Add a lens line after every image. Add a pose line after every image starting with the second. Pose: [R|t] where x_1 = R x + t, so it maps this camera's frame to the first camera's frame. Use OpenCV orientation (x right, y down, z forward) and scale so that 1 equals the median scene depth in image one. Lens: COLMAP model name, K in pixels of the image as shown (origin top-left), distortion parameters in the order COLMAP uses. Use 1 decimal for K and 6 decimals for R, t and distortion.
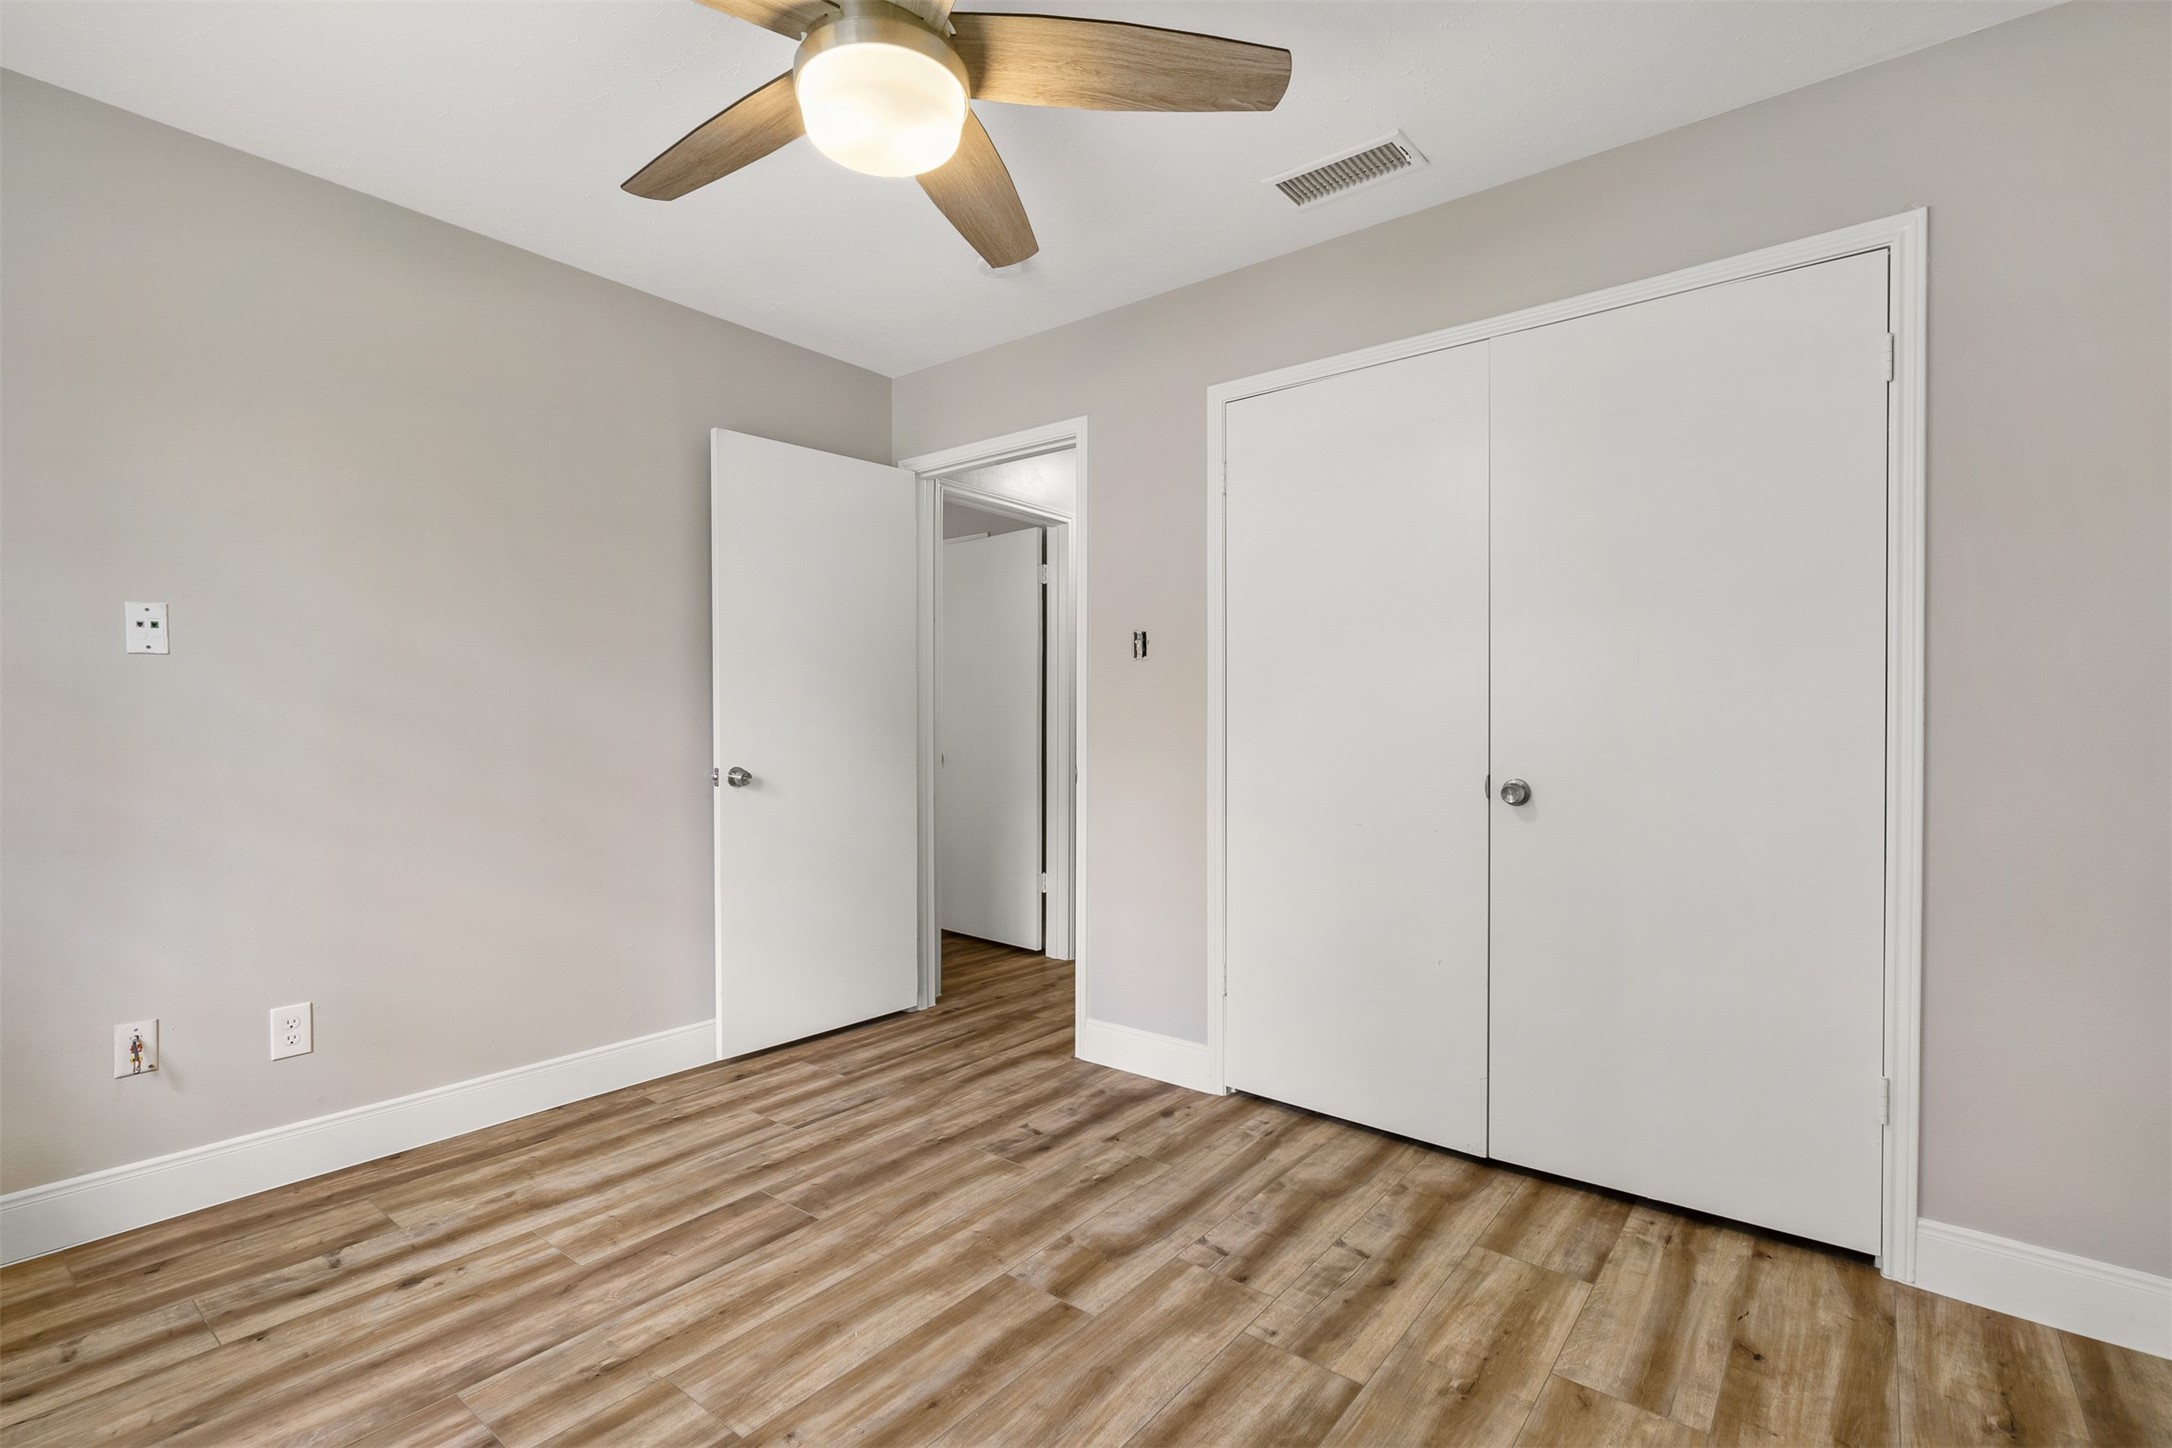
lens RADIAL K [[1002.1, 0, 1083.4], [0, 1002.1, 725.2], [0, 0, 1]] dist [-0.005001, 0.000582]
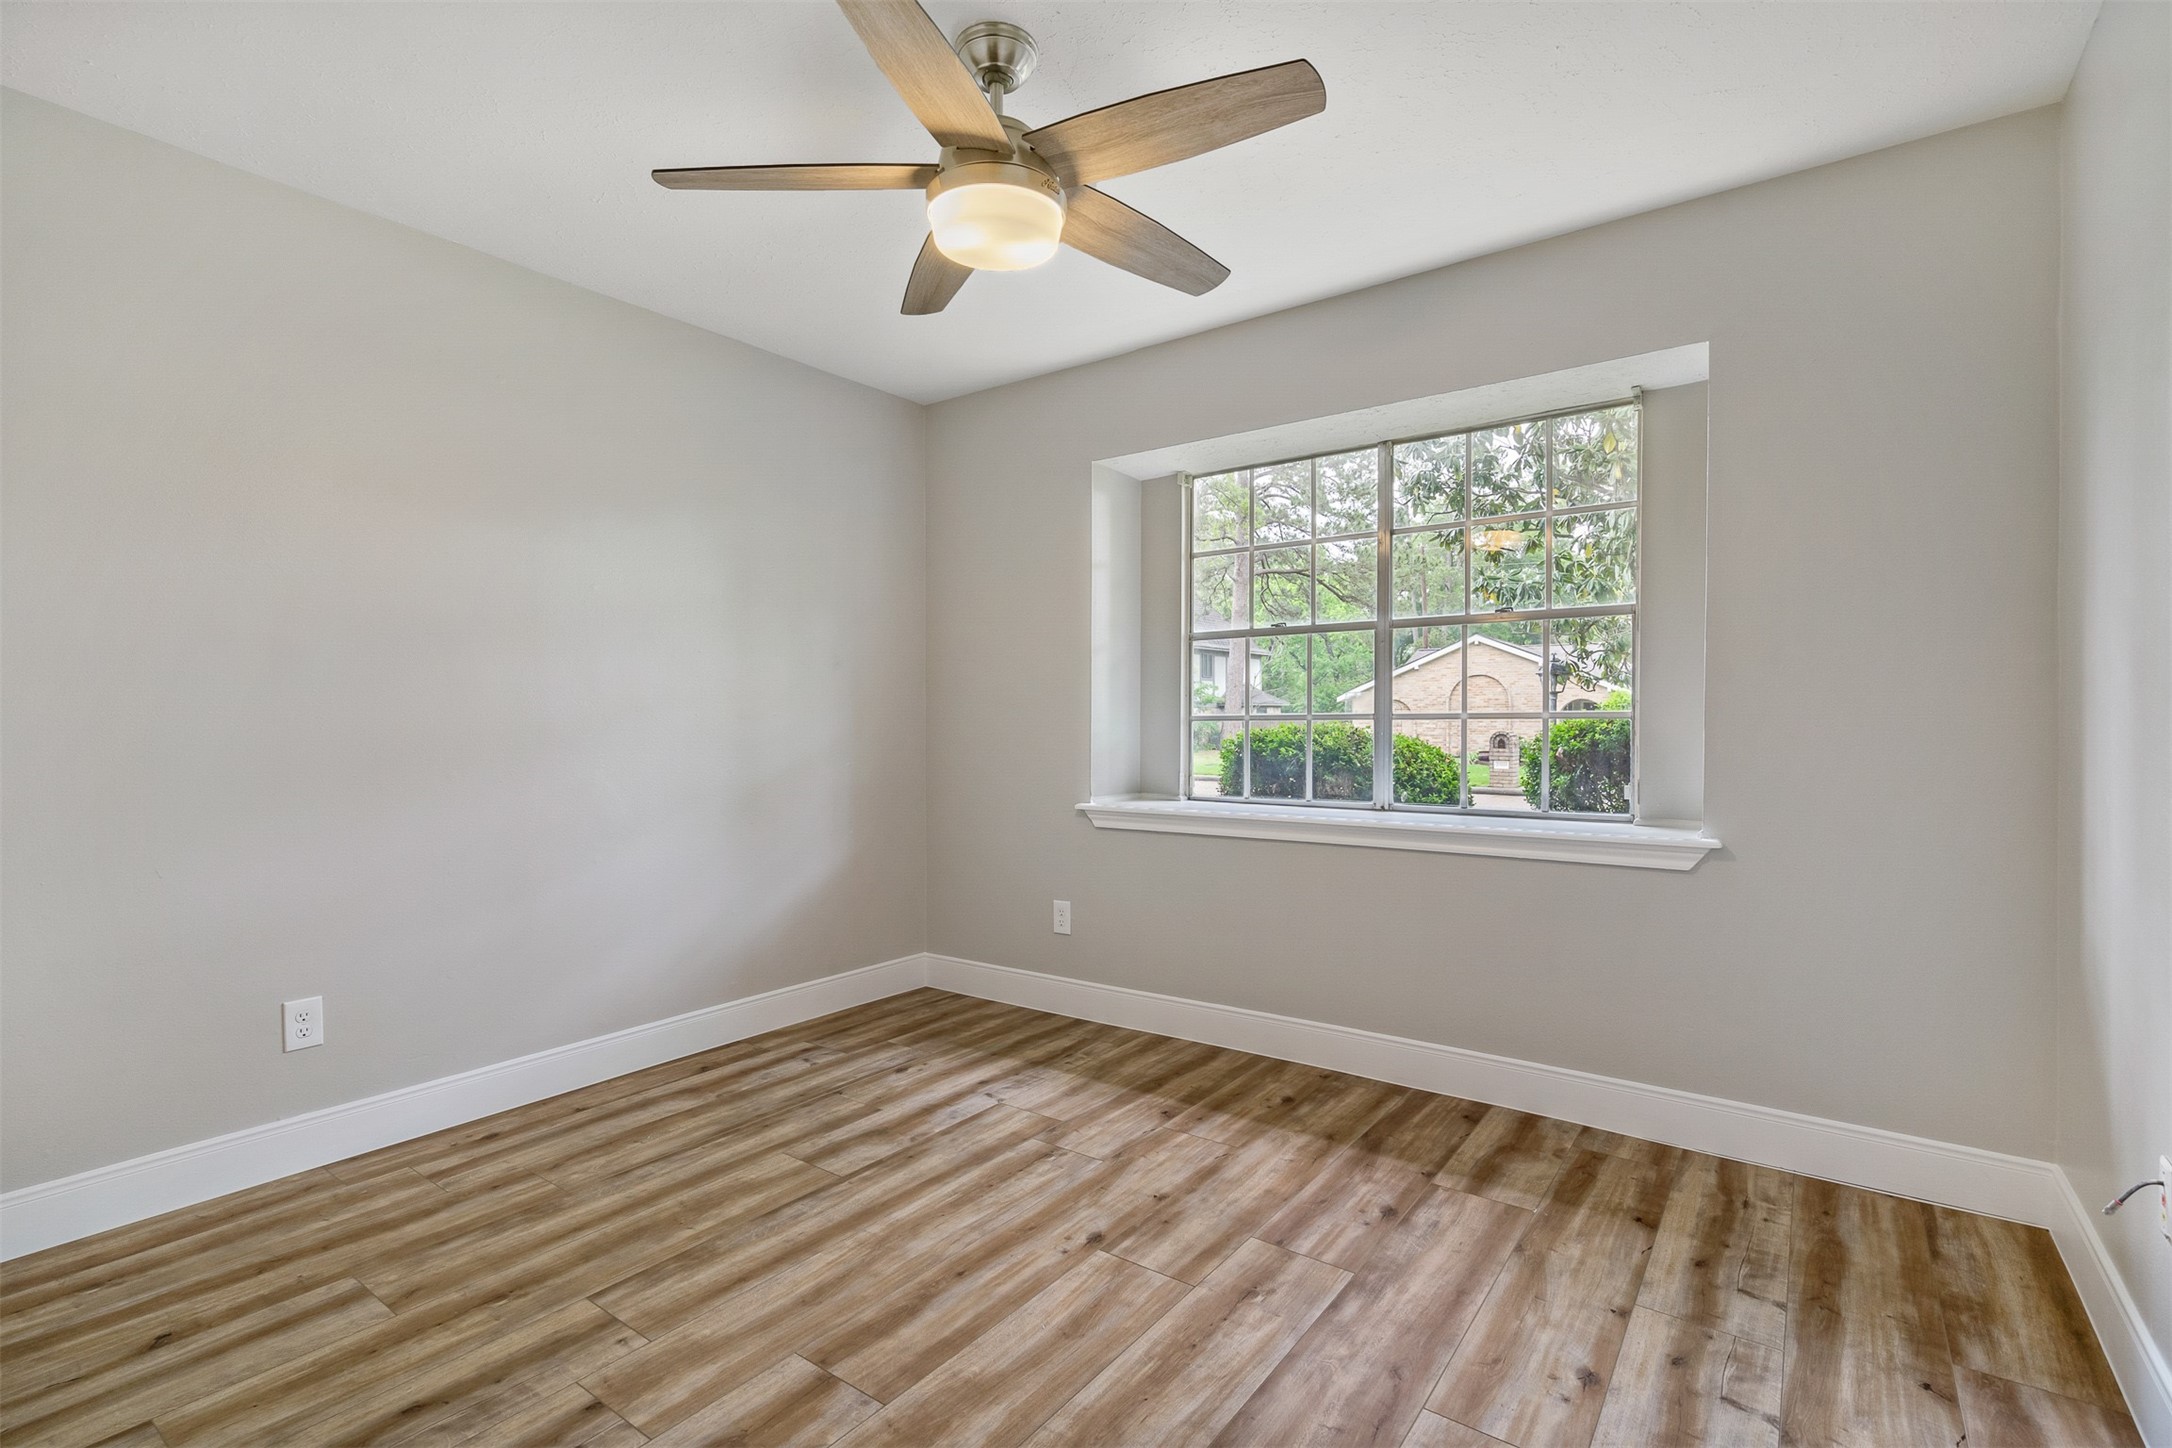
lens RADIAL K [[1002.1, 0, 1088.3], [0, 1002.1, 723.3], [0, 0, 1]] dist [-0.005001, 0.000582]
pose [[-0.999175, 0.000687, -0.040614, -0.227648], [0.000447, 0.999982, 0.005903, -0.006317], [0.040618, 0.005880, -0.999157, 1.968915]]
